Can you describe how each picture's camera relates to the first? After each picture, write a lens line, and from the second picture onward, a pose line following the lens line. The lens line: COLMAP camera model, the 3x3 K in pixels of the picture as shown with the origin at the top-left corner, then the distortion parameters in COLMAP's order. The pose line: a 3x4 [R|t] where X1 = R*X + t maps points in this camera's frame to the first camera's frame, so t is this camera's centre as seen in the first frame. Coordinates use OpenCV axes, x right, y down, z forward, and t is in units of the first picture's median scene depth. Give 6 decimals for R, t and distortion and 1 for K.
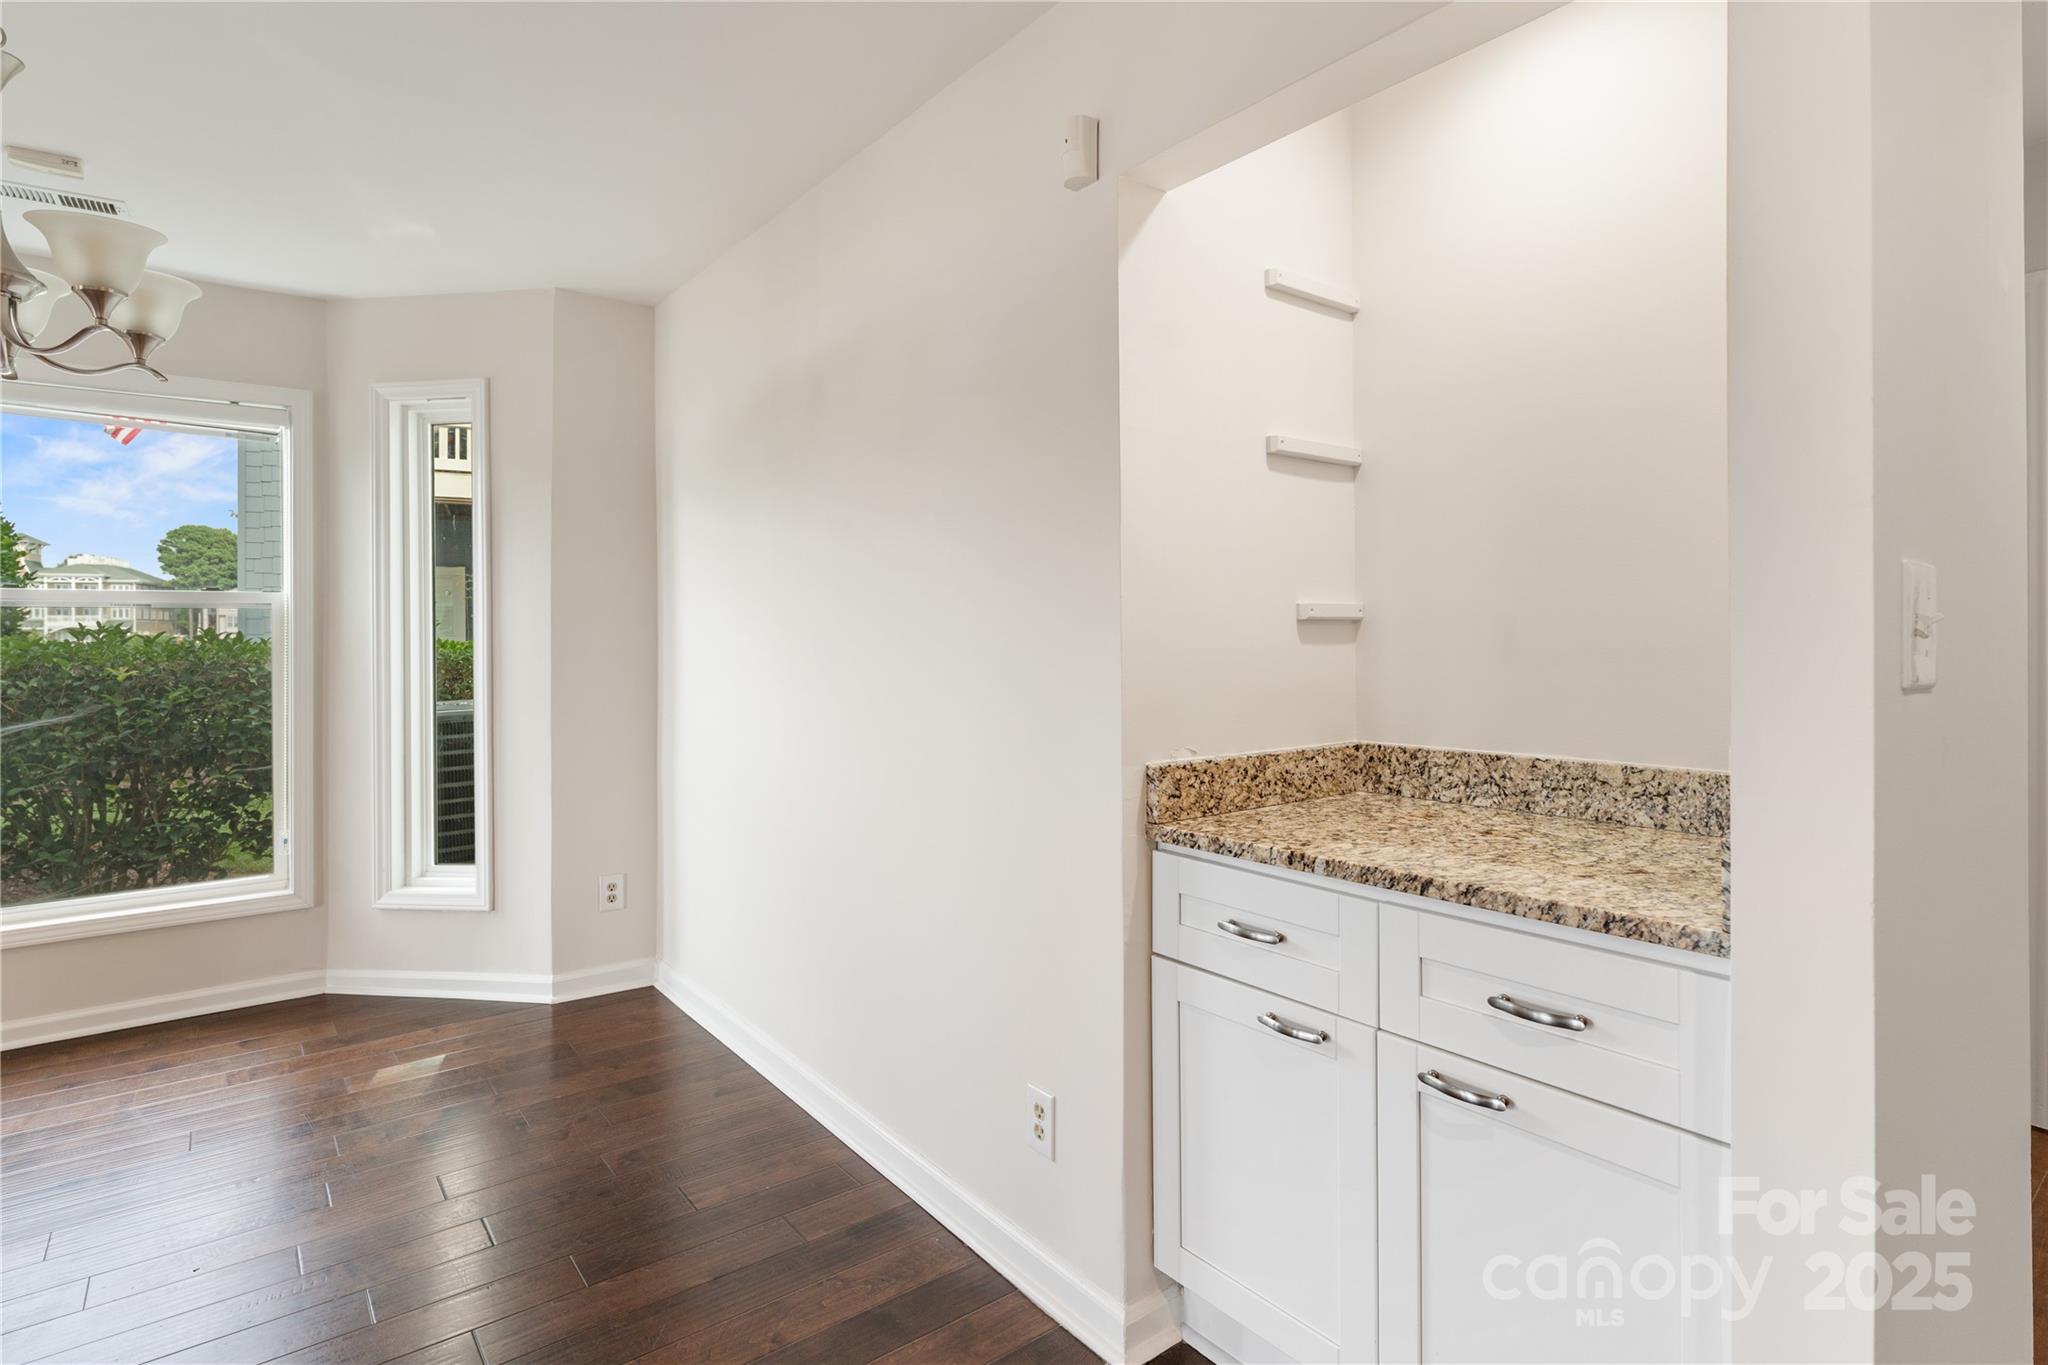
lens RADIAL K [[1035.4, 0, 1017.8], [0, 1035.4, 634.1], [0, 0, 1]] dist [0.002478, 0.001010]
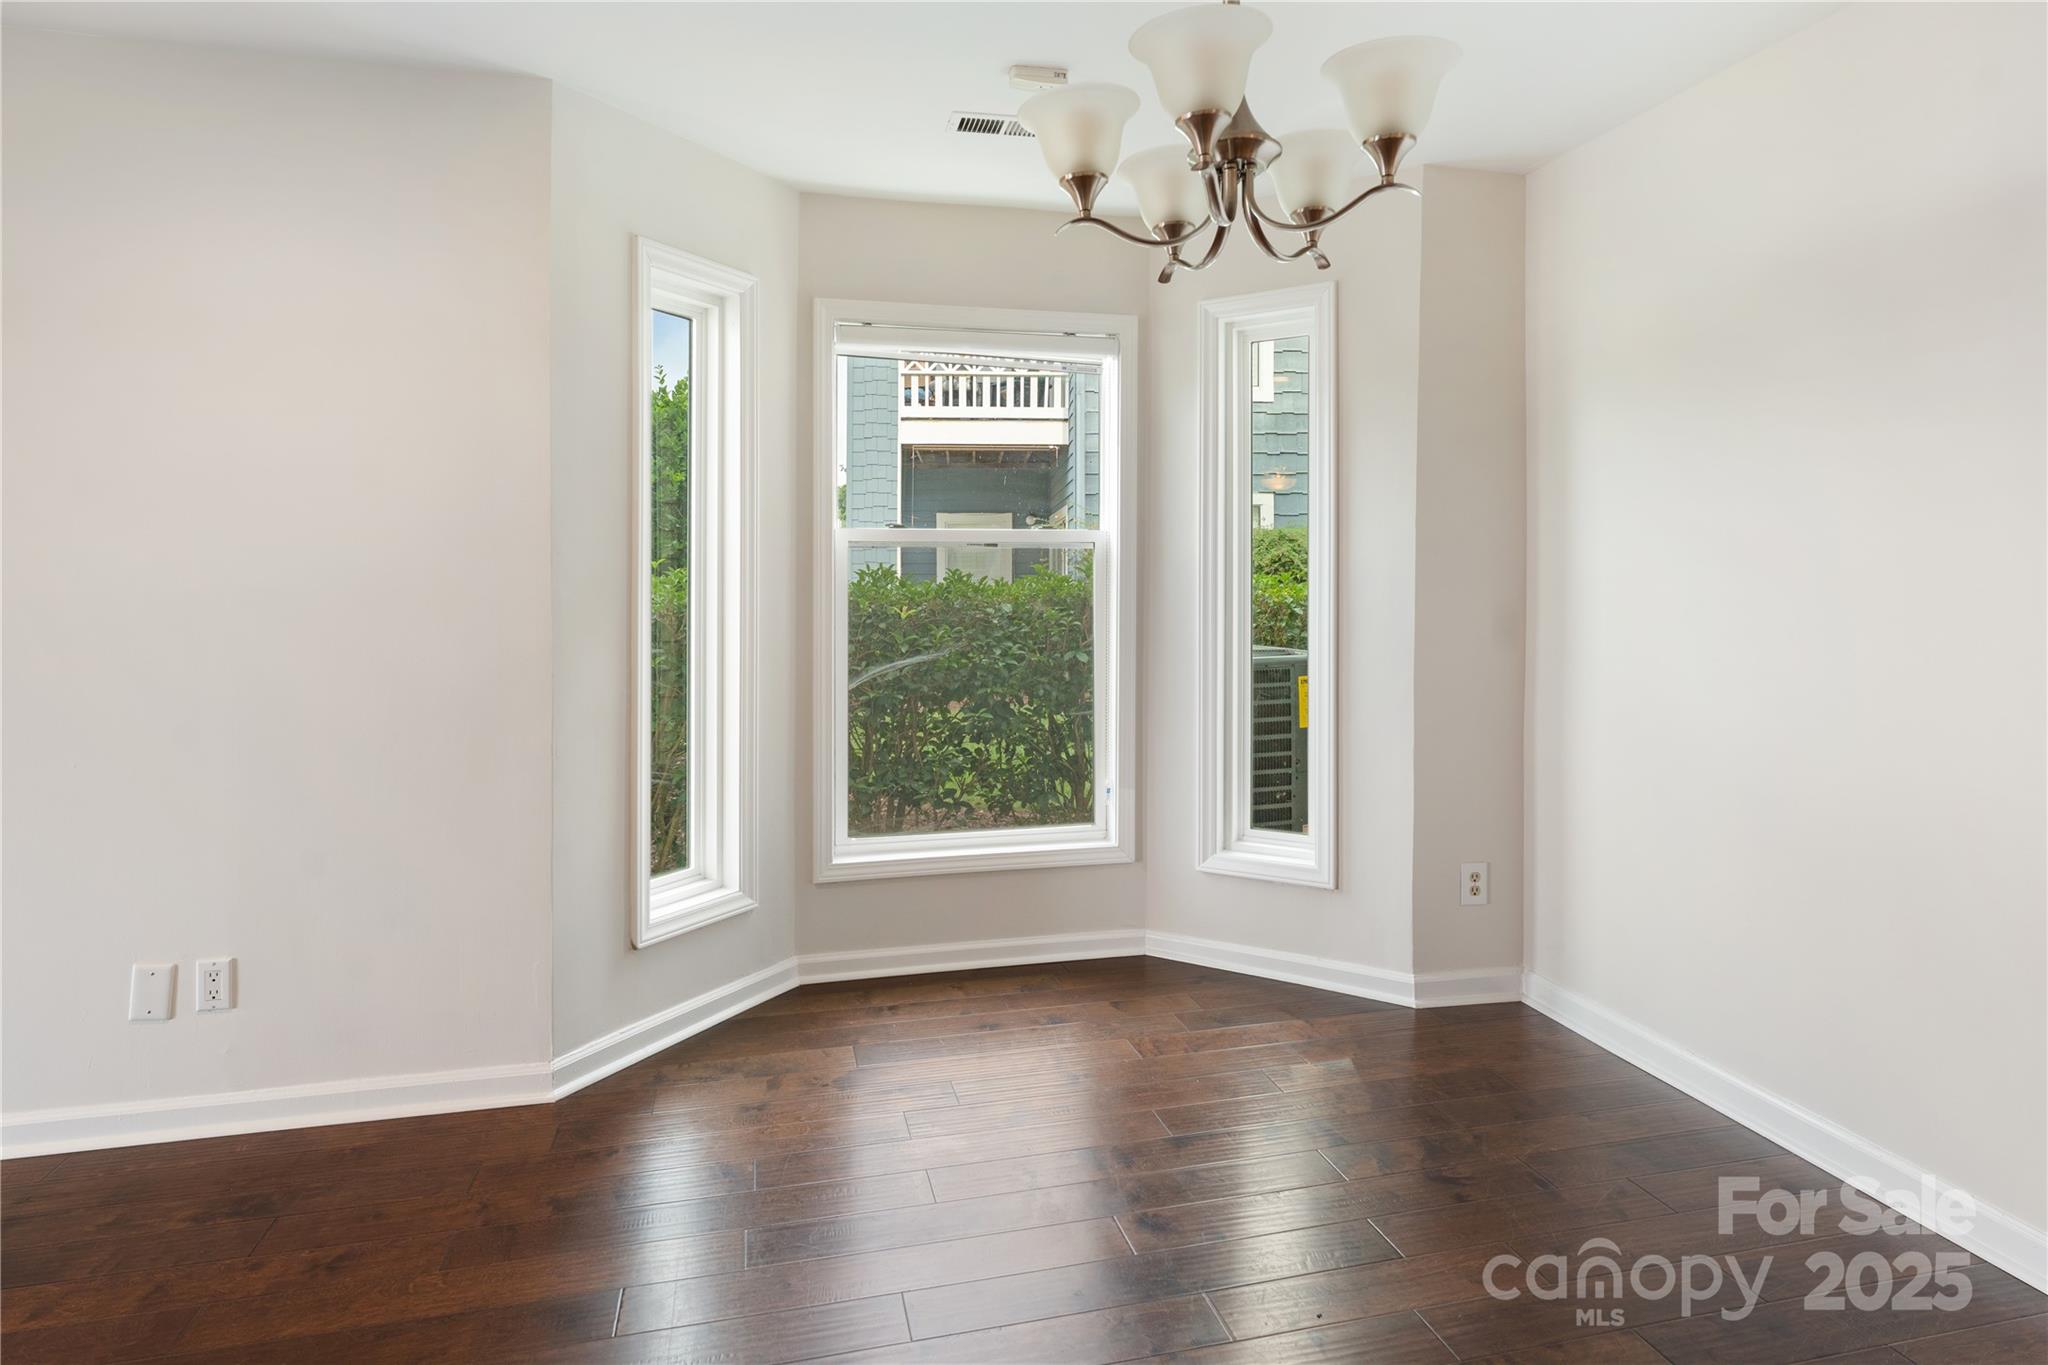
lens RADIAL K [[1098.0, 0, 1027.2], [0, 1098.0, 584.9], [0, 0, 1]] dist [-0.004228, -0.000319]
pose [[0.915026, 0.005687, -0.403355, -0.368057], [-0.004256, 0.999981, 0.004442, 0.006383], [0.403372, -0.002348, 0.915033, 0.046601]]
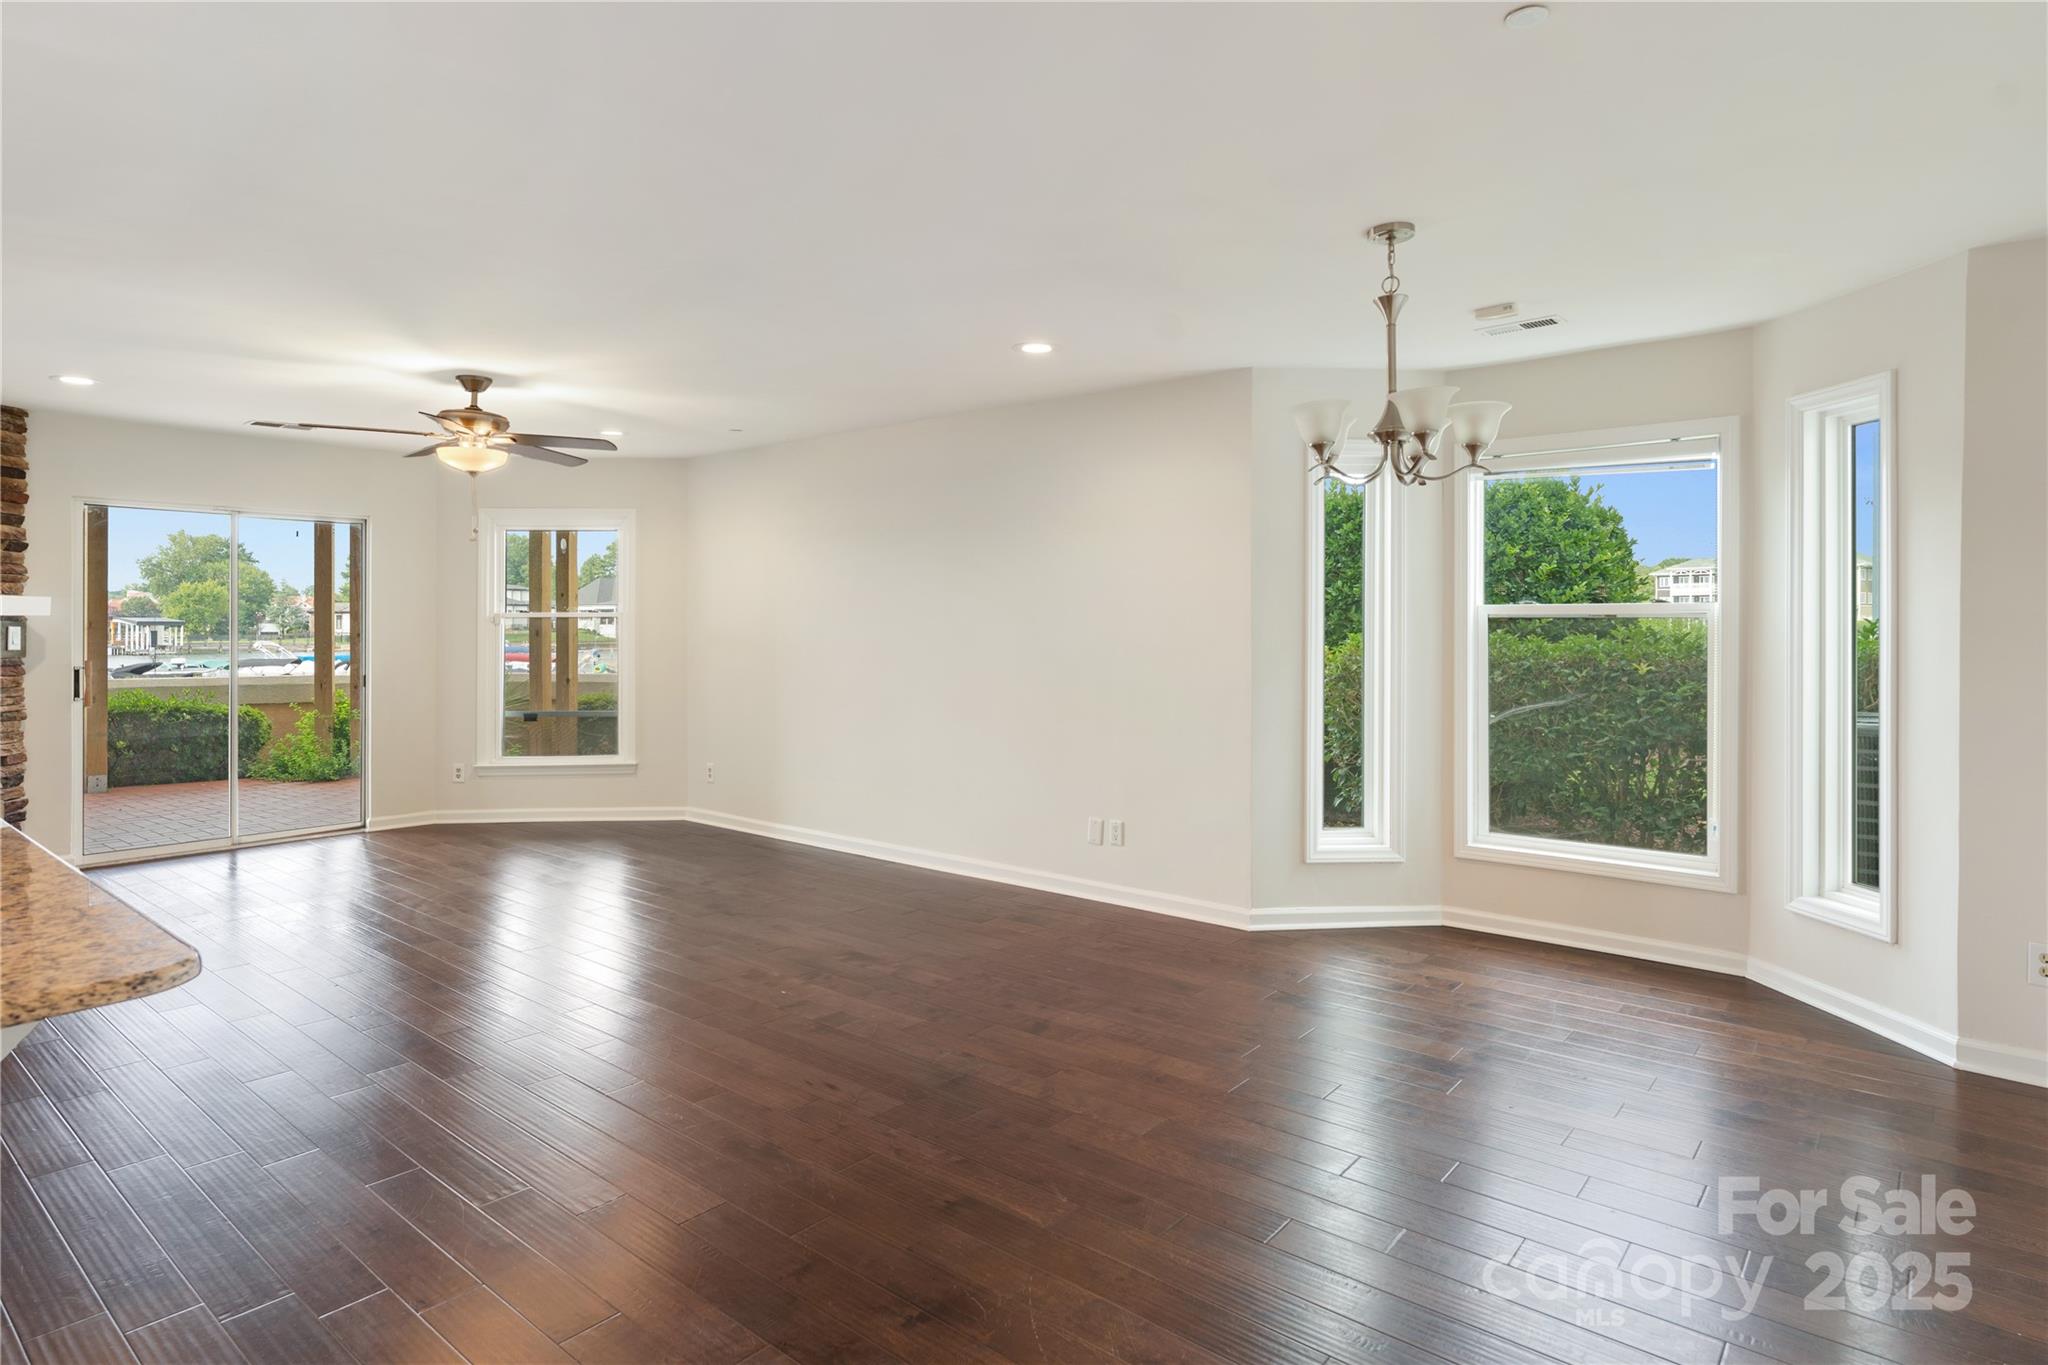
lens RADIAL K [[1112.6, 0, 1022.6], [0, 1112.6, 627.4], [0, 0, 1]] dist [0.001724, 0.000243]
pose [[0.219447, 0.007717, -0.975594, 0.286742], [-0.000612, 0.999970, 0.007772, -0.022933], [0.975624, -0.001108, 0.219445, 0.021111]]
